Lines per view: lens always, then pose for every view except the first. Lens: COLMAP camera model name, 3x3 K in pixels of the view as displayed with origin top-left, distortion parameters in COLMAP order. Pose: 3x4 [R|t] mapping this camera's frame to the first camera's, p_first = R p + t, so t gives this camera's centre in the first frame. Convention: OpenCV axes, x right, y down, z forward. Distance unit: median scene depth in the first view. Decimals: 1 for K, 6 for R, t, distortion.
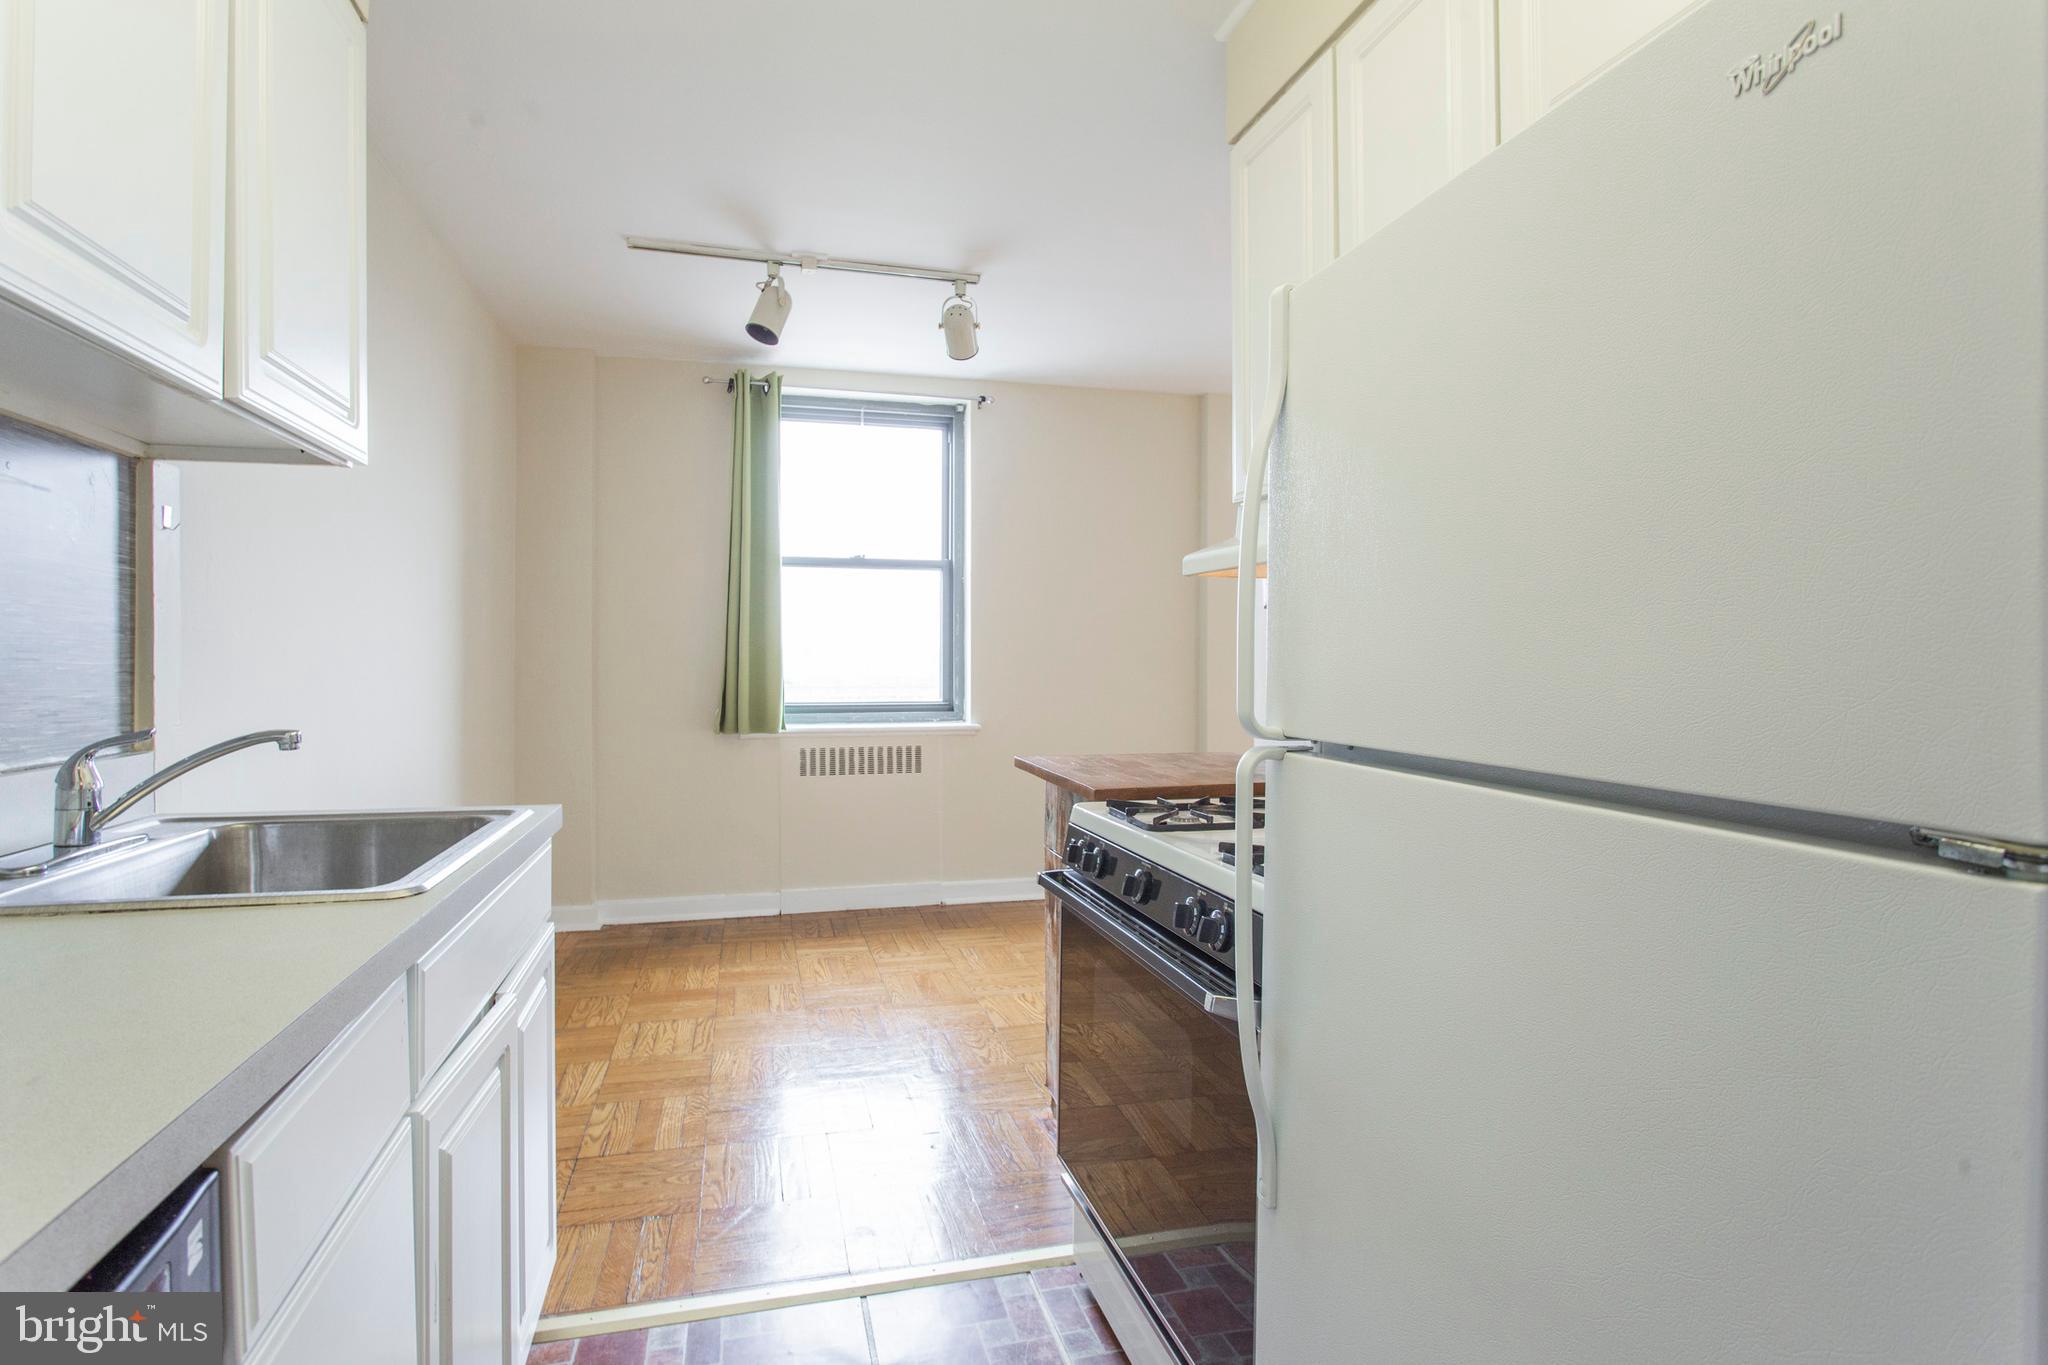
lens RADIAL K [[996.7, 0, 989.0], [0, 996.7, 657.5], [0, 0, 1]] dist [-0.004805, 0.000709]
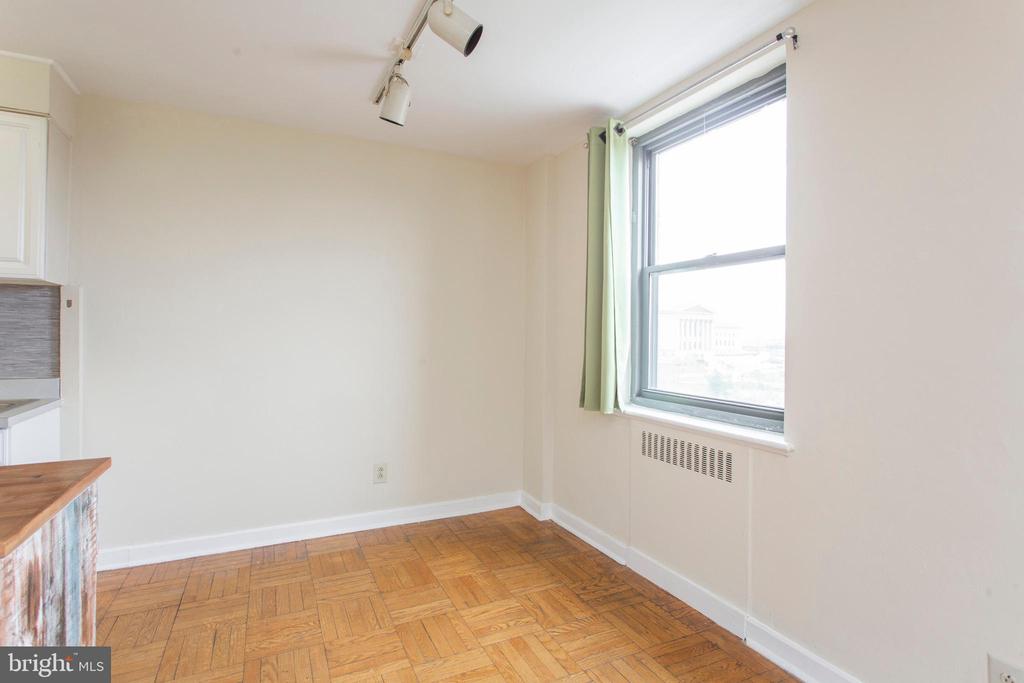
lens RADIAL K [[498.4, 0, 494.5], [0, 498.4, 329.0], [0, 0, 1]] dist [-0.004805, 0.000709]
pose [[0.191238, -0.014565, -0.981436, 0.342216], [-0.006307, 0.999851, -0.016067, -0.016183], [0.981524, 0.009263, 0.191117, 0.707866]]
